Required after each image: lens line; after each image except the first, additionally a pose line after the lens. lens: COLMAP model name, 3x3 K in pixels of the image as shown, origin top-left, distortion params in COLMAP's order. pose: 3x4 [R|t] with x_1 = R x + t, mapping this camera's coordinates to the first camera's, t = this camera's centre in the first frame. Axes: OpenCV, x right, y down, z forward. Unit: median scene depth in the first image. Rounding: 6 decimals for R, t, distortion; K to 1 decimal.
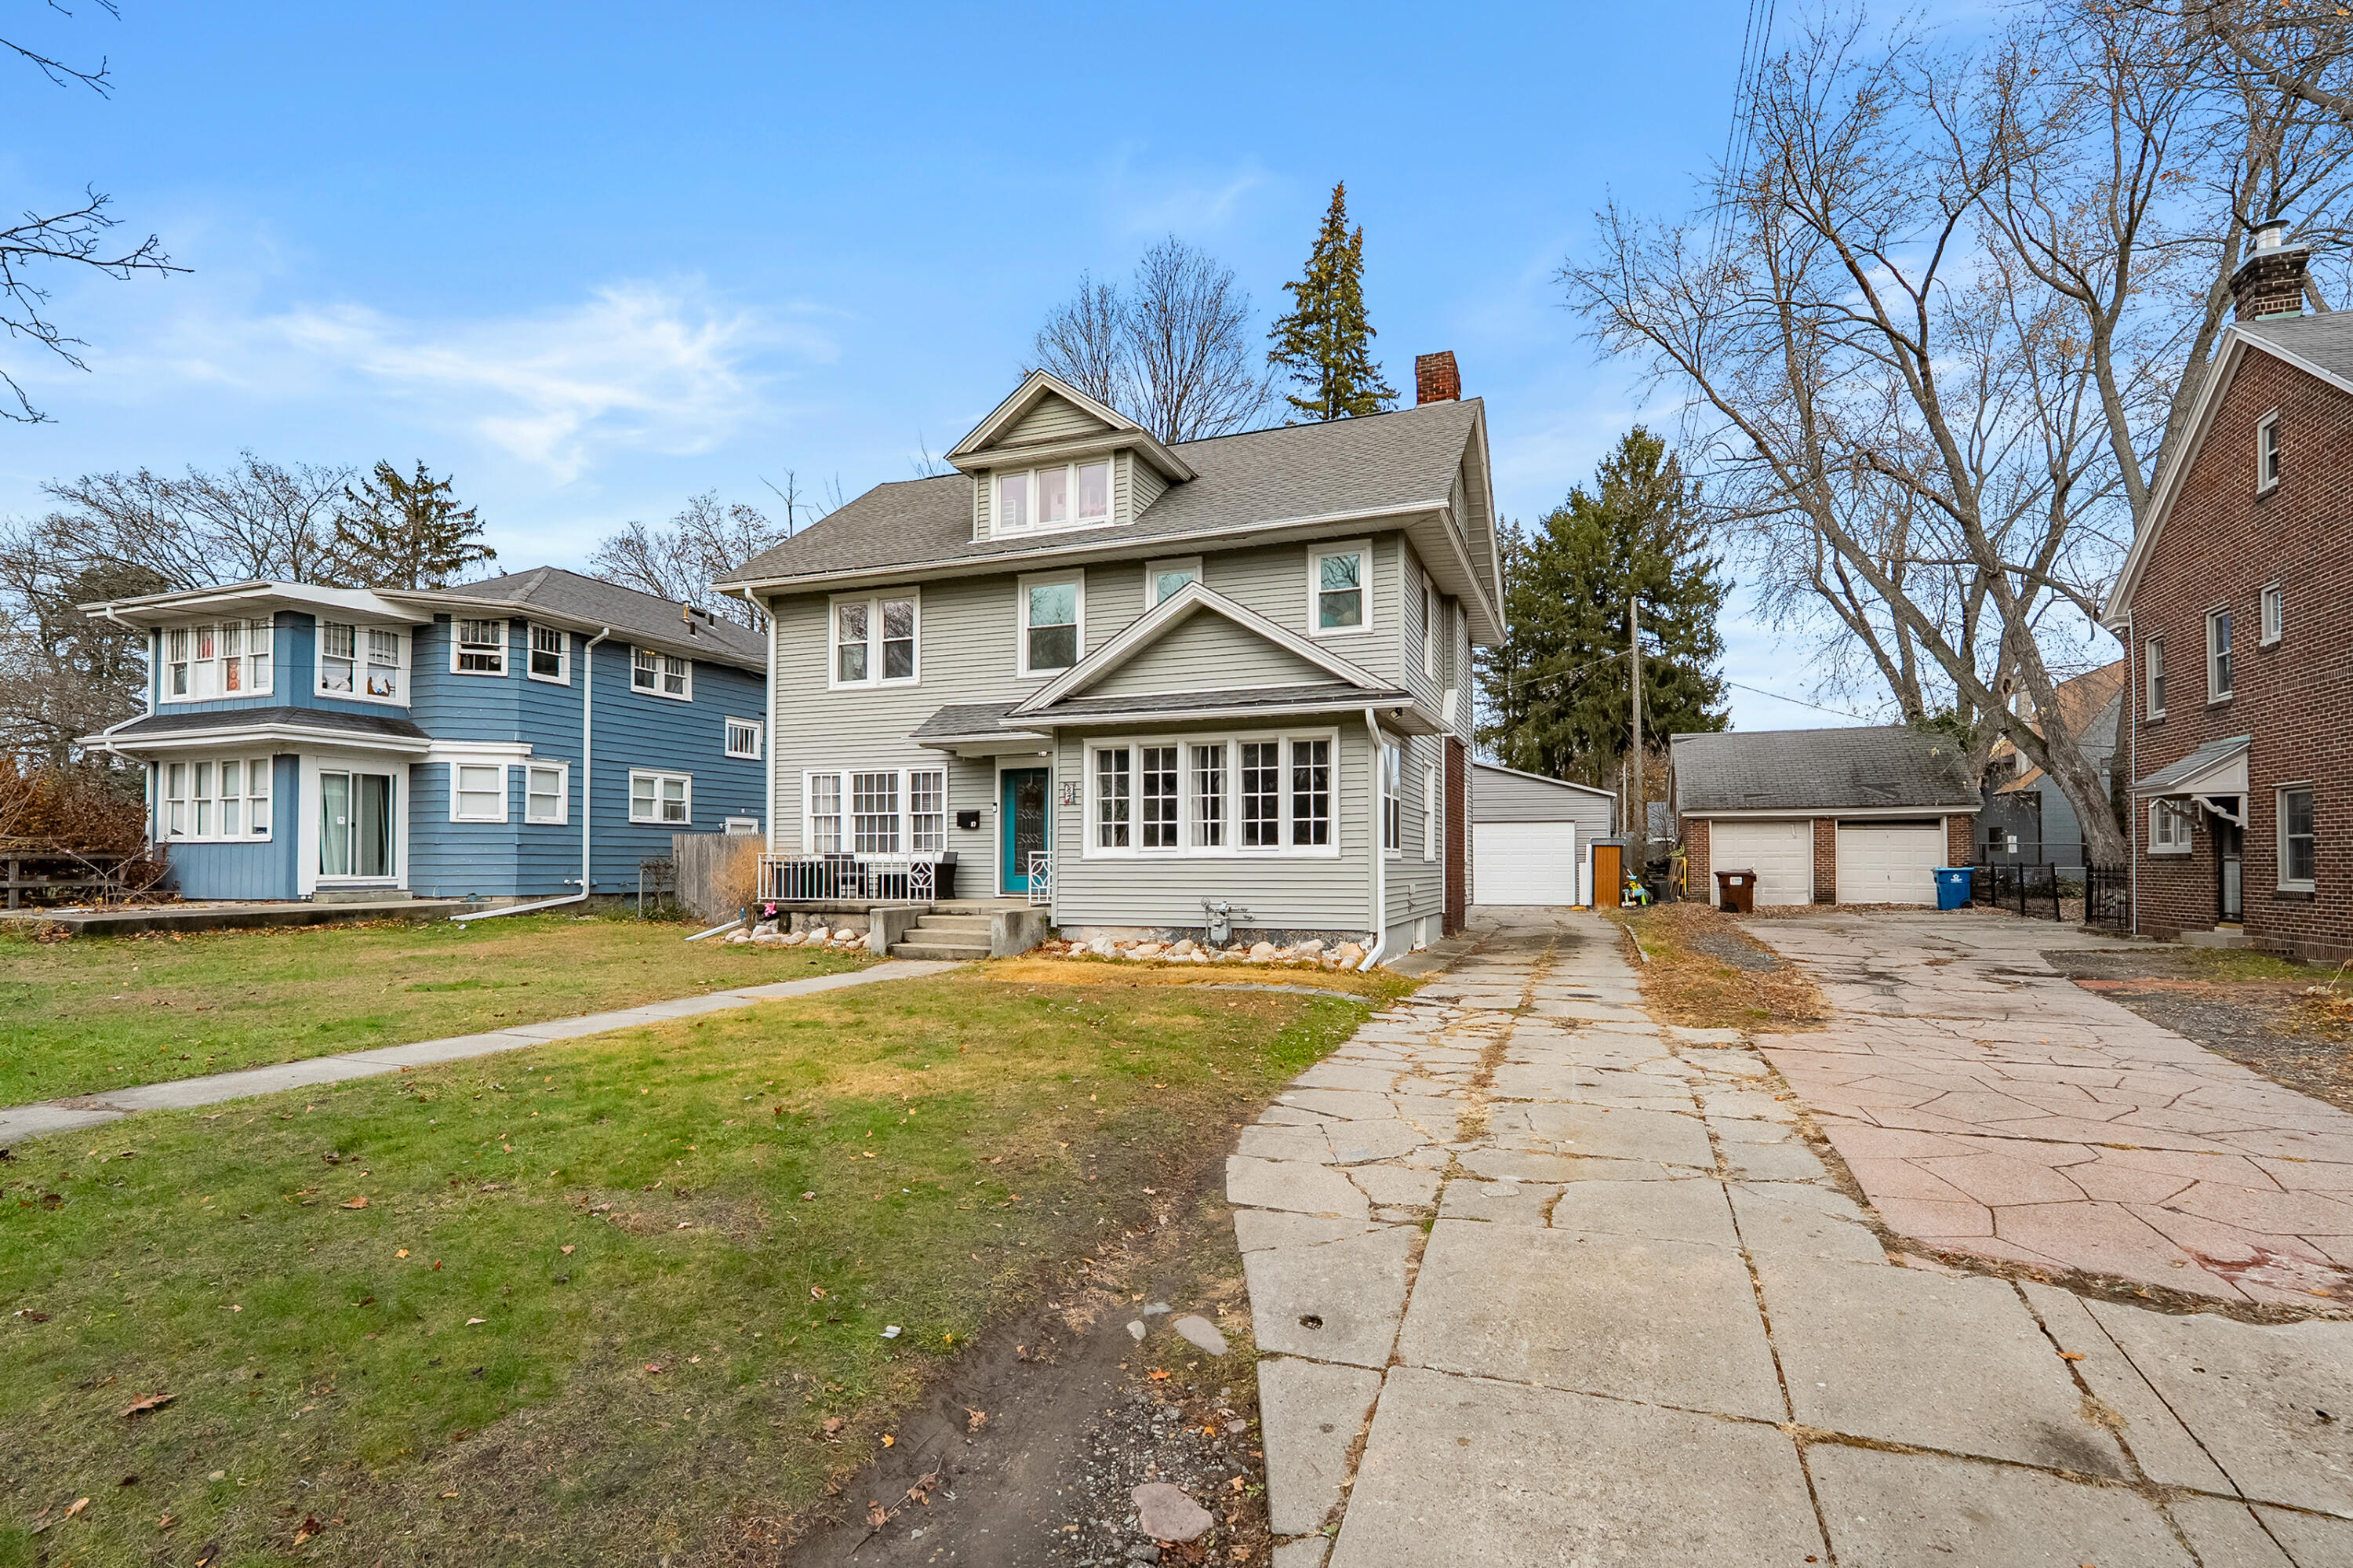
lens RADIAL K [[1133.9, 0, 1176.6], [0, 1133.9, 841.3], [0, 0, 1]] dist [-0.001593, -0.000351]
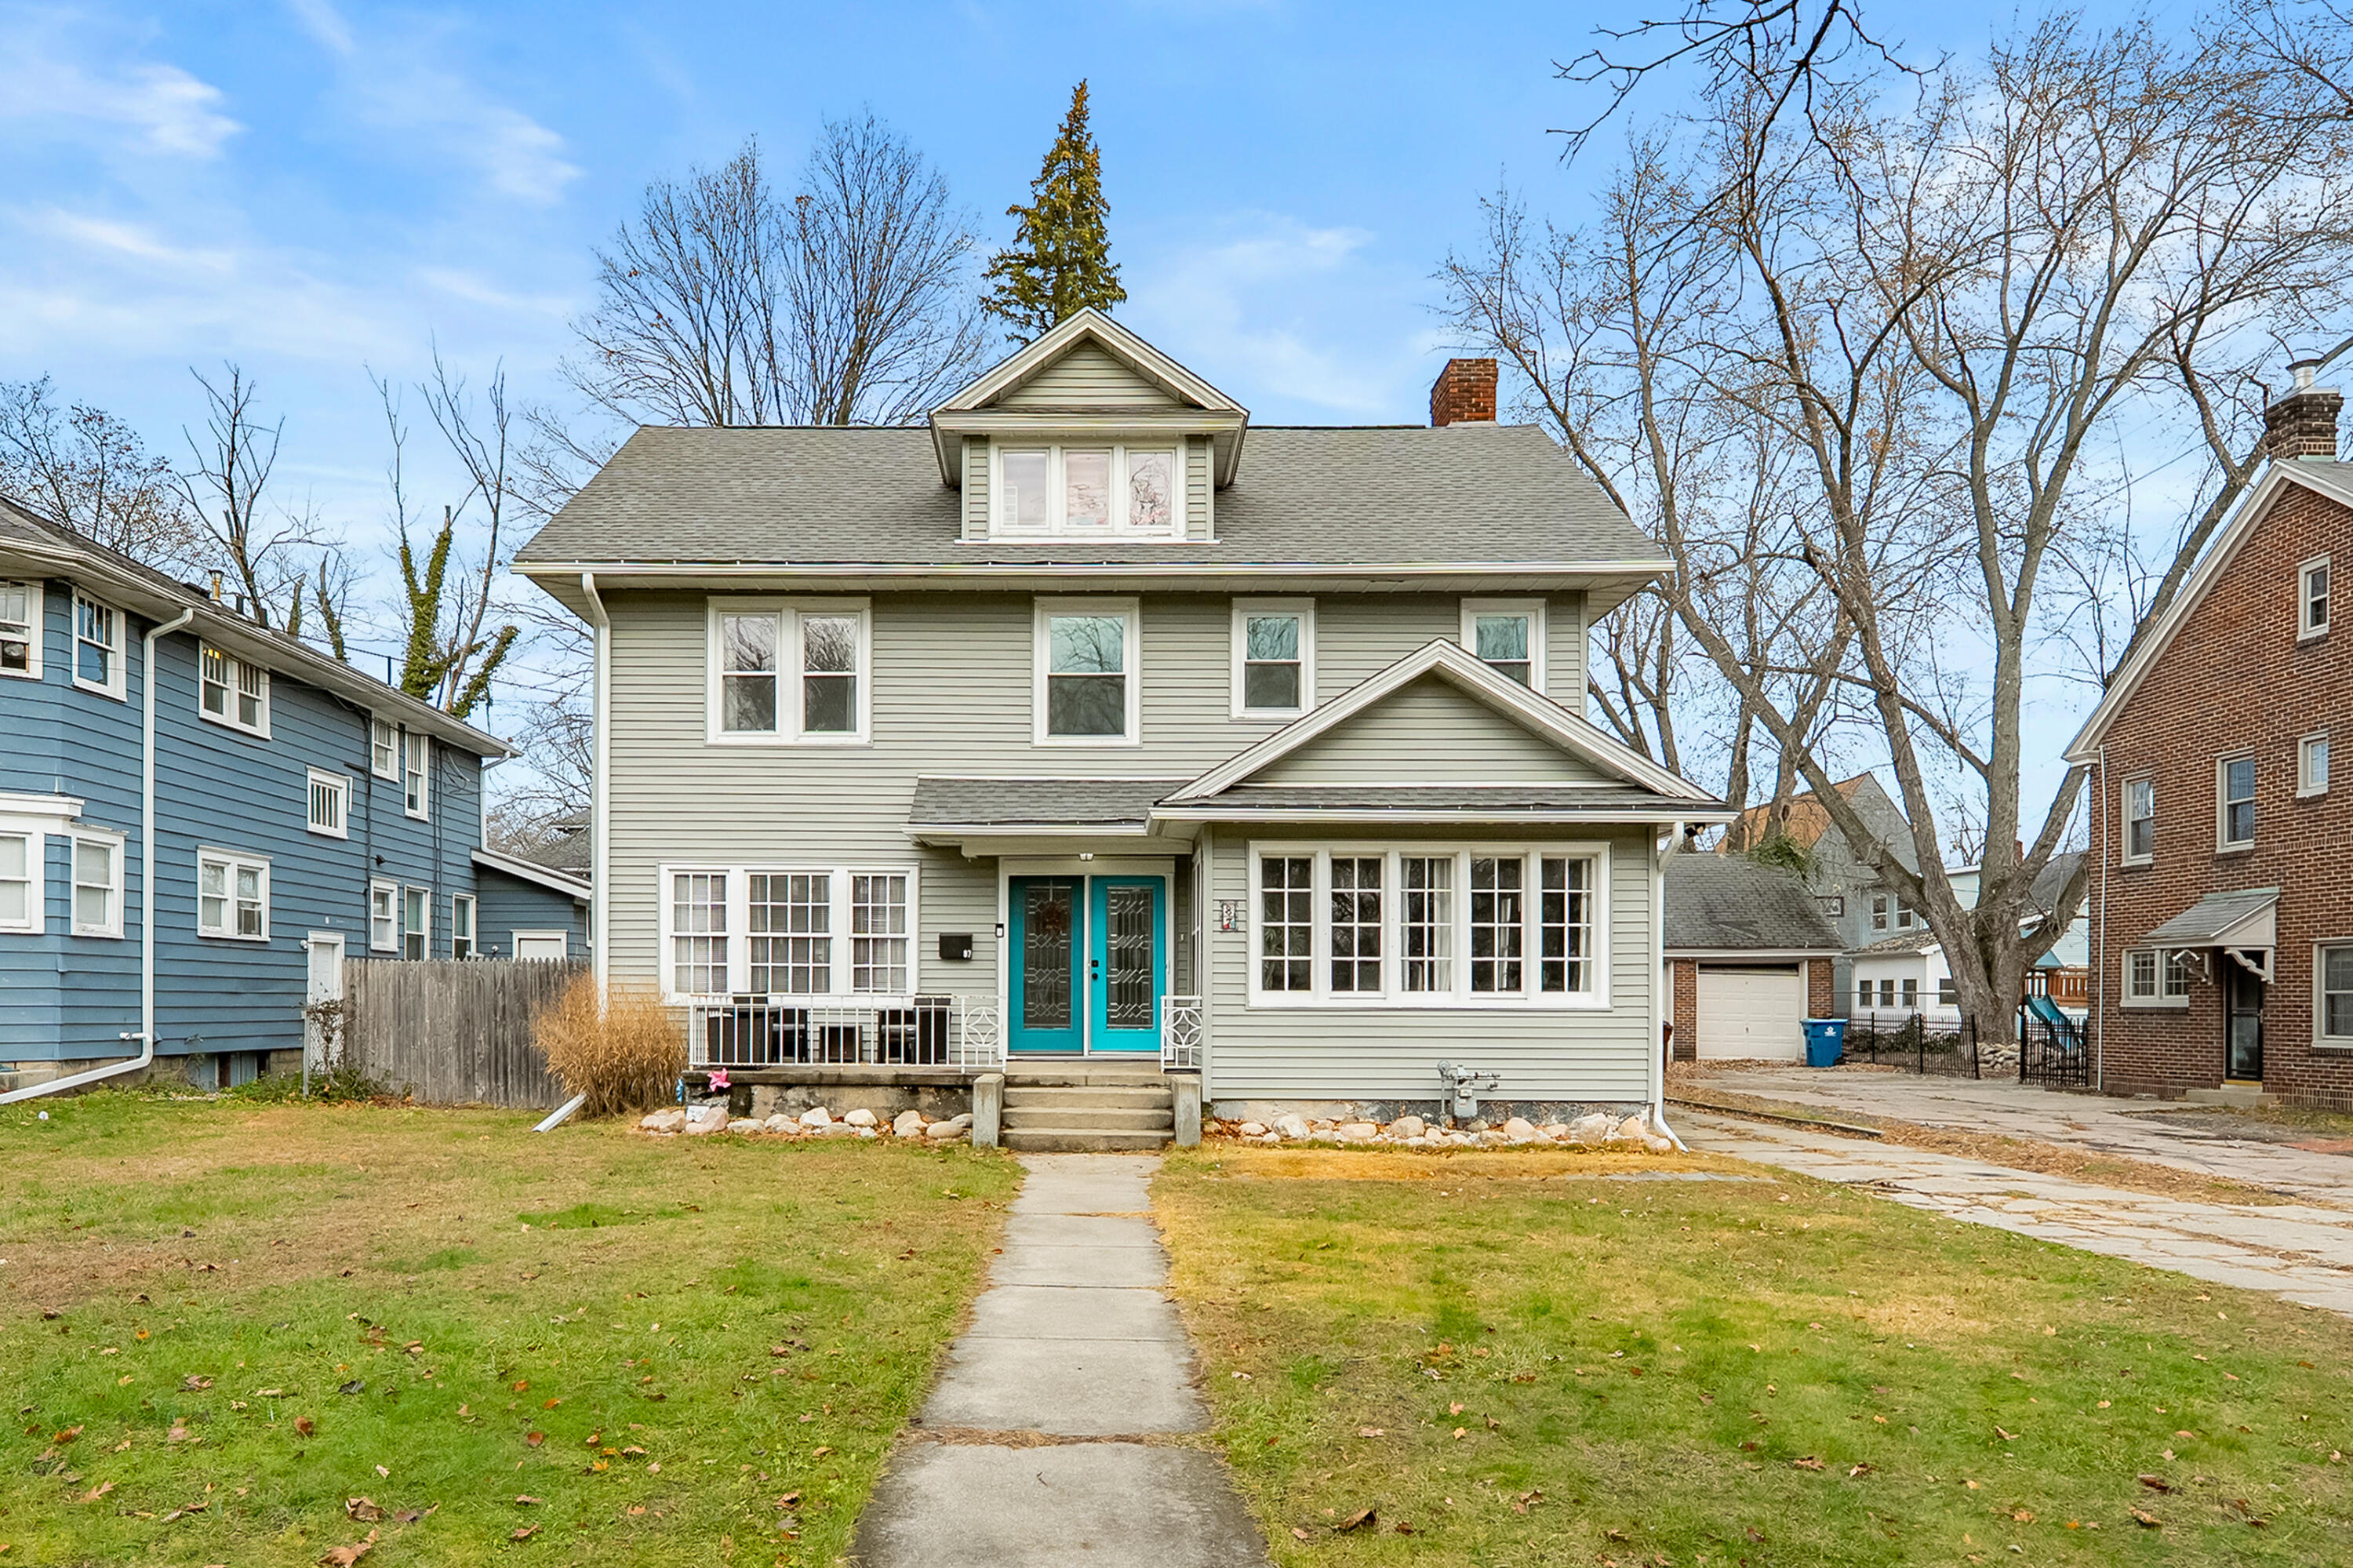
lens RADIAL K [[1549.2, 0, 1174.9], [0, 1549.2, 1009.0], [0, 0, 1]] dist [-0.004524, 0.000051]
pose [[0.938360, 0.006243, 0.345604, -0.382910], [-0.013586, 0.999730, 0.018829, -0.001076], [-0.345393, -0.022364, 0.938192, 0.072594]]
